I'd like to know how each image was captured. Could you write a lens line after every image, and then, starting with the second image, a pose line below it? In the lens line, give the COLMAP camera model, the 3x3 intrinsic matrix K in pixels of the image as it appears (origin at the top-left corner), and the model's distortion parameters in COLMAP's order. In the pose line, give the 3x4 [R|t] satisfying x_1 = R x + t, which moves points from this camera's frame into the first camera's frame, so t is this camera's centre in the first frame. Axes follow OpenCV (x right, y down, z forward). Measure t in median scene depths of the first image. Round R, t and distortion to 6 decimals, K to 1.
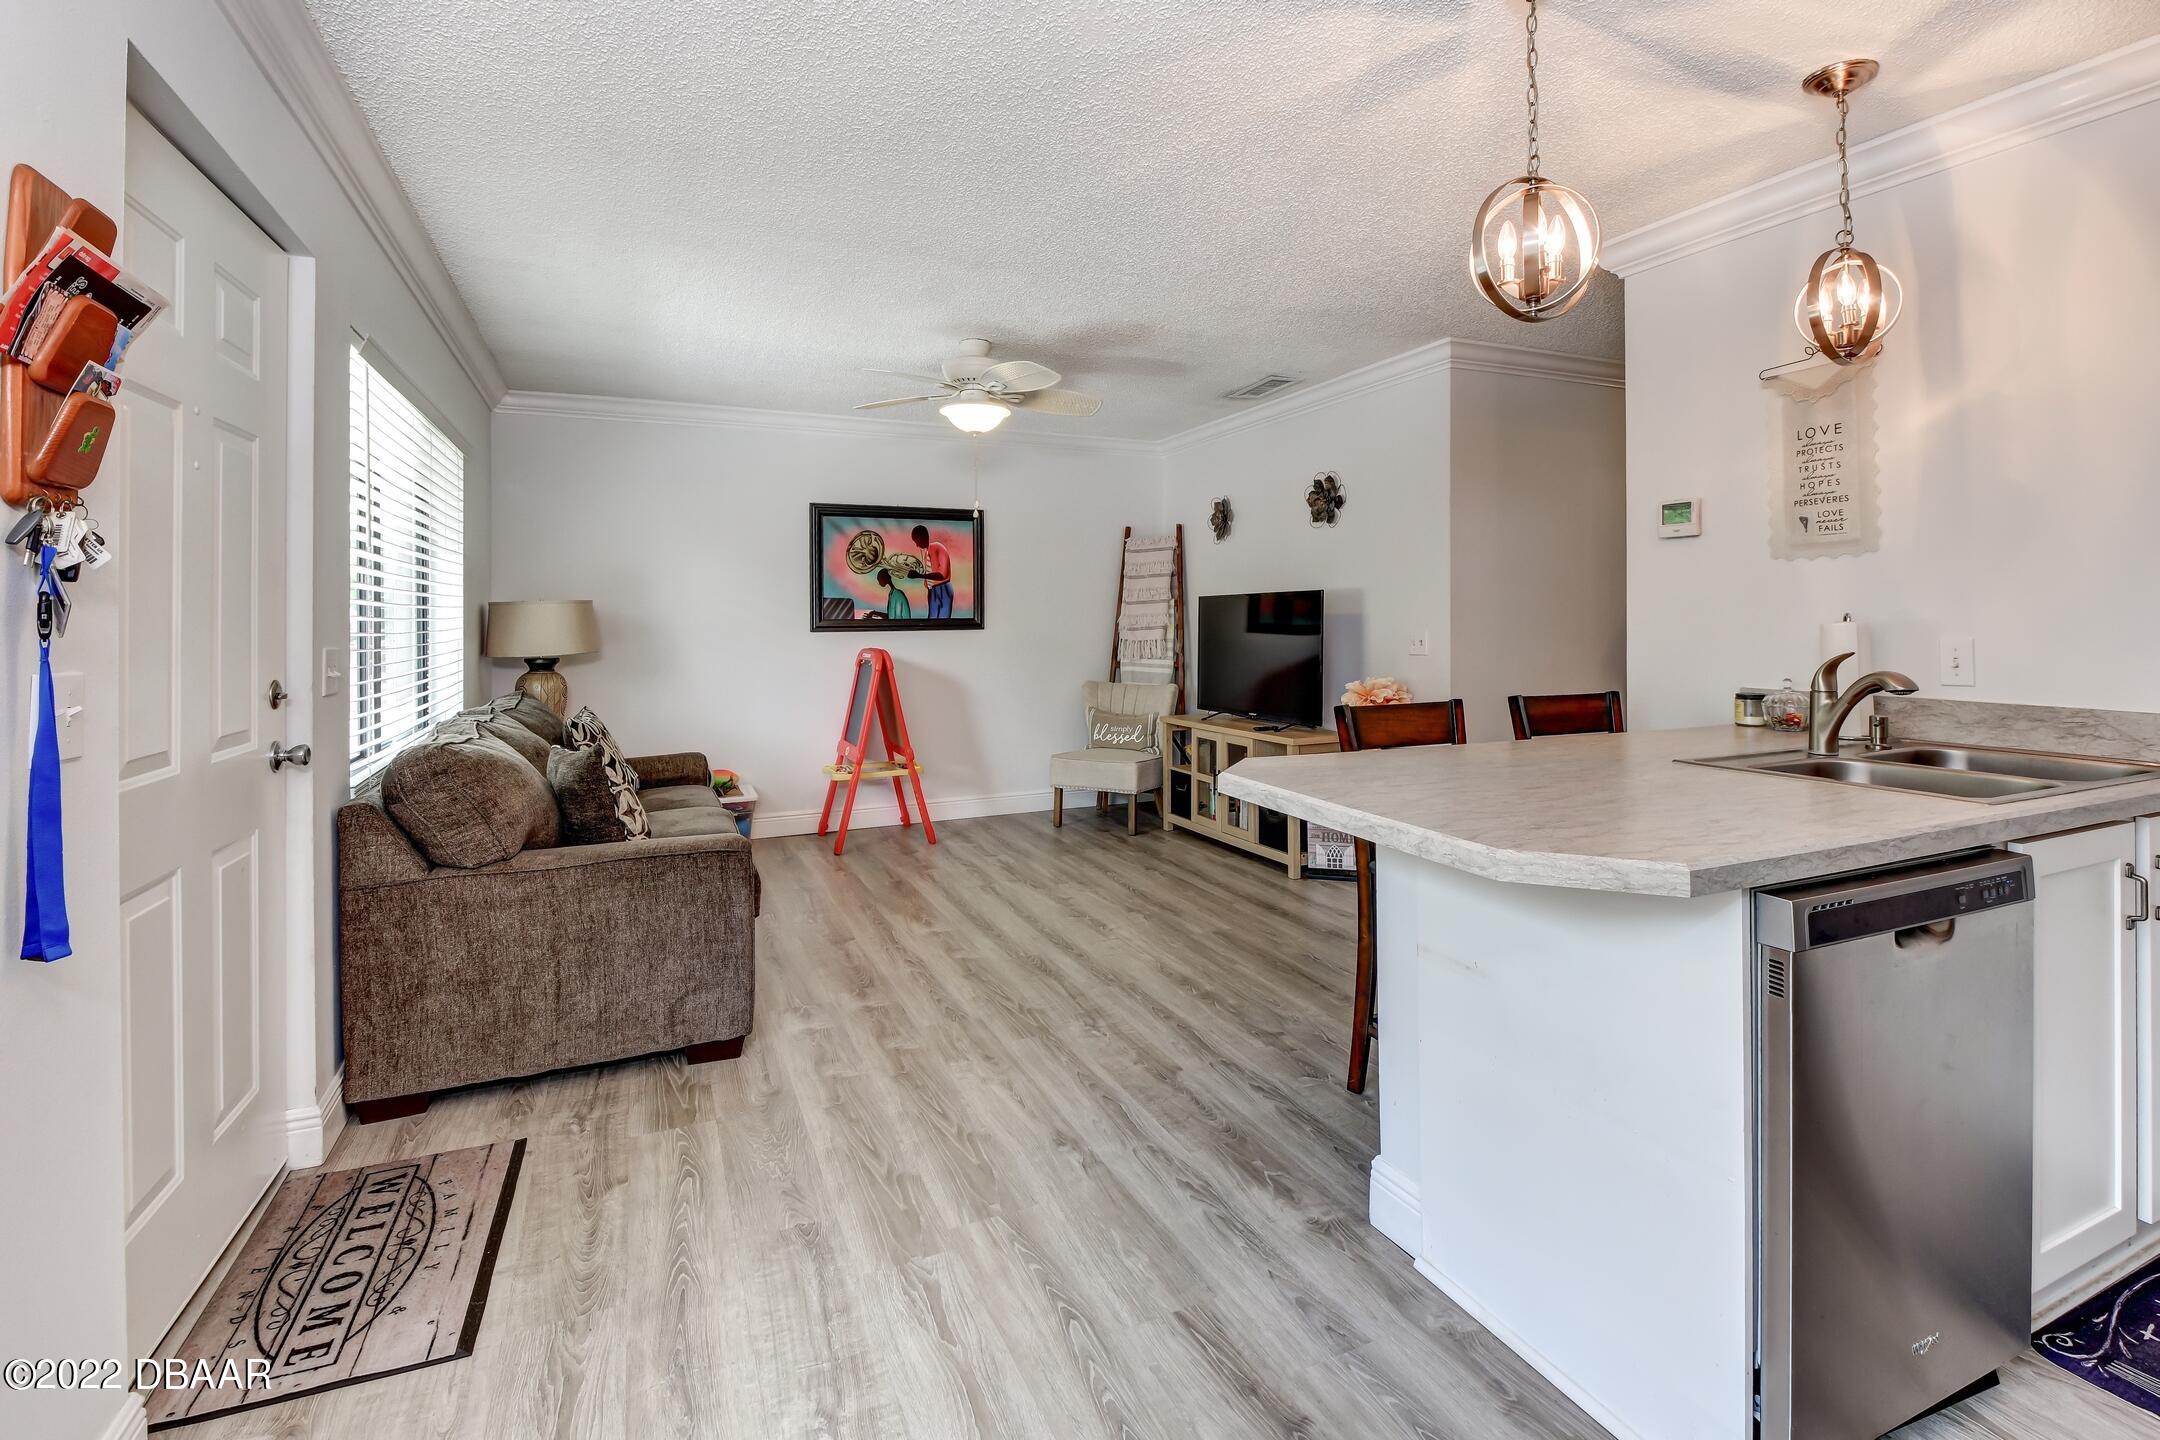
lens RADIAL K [[1006.4, 0, 1083.9], [0, 1006.4, 611.7], [0, 0, 1]] dist [0.029299, -0.015606]
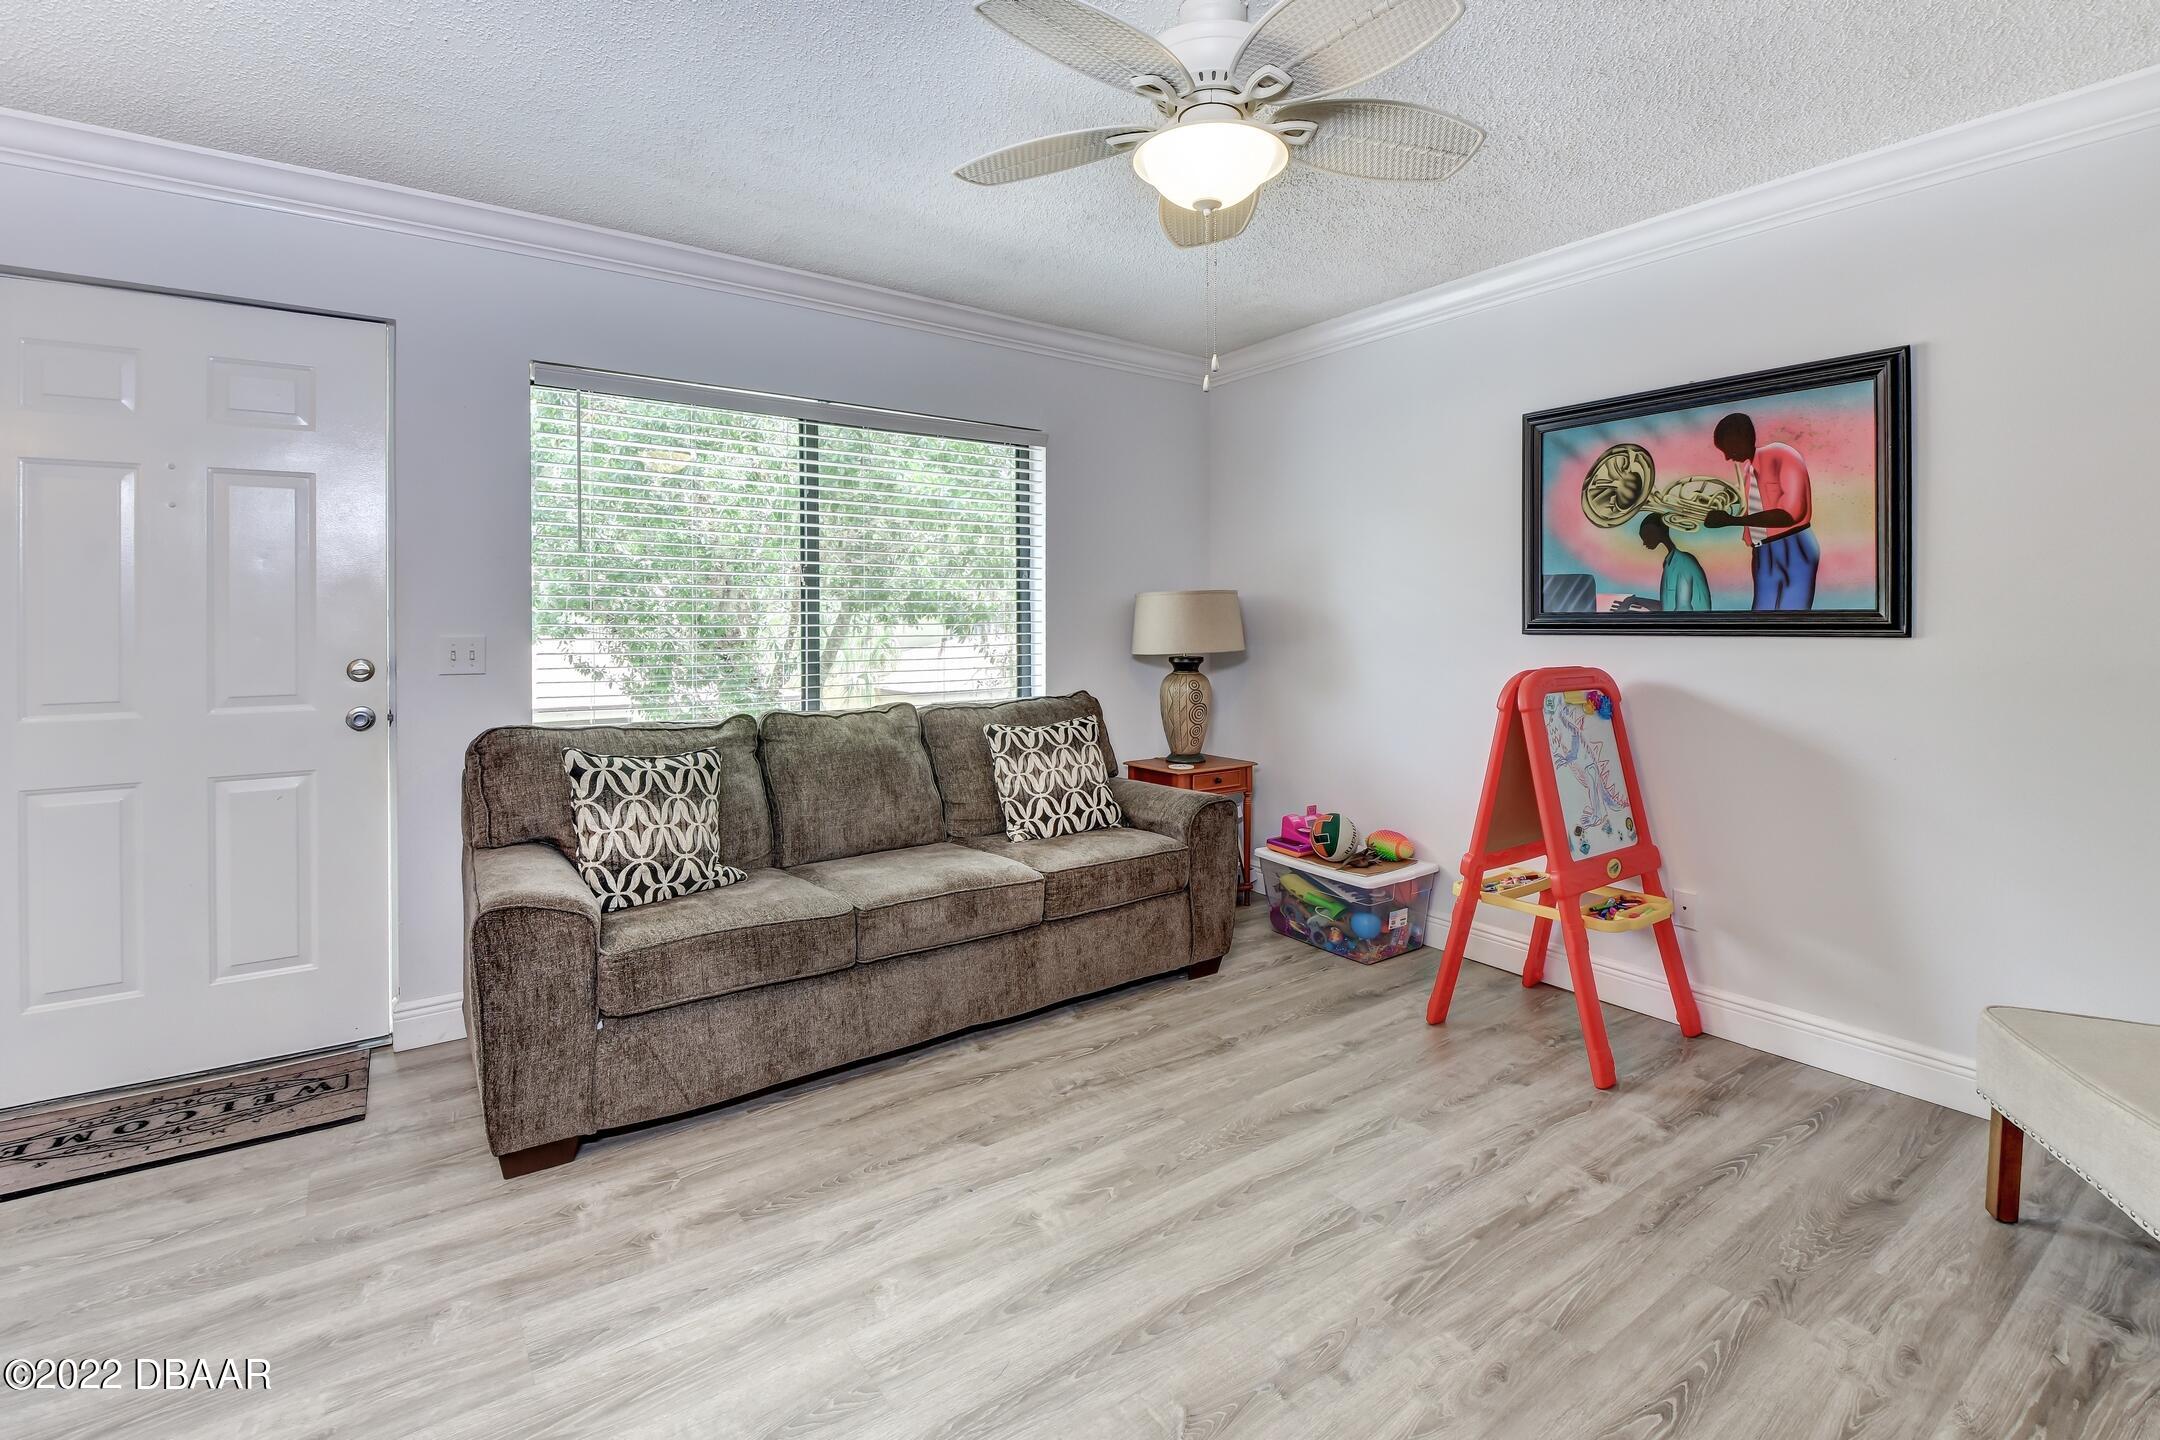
lens RADIAL K [[985.9, 0, 1086.1], [0, 985.9, 616.3], [0, 0, 1]] dist [0.000724, -0.004833]
pose [[0.200178, 0.005405, -0.979745, 0.235282], [0.010561, 0.999915, 0.007674, 0.002605], [0.979703, -0.011883, 0.200104, 0.621471]]
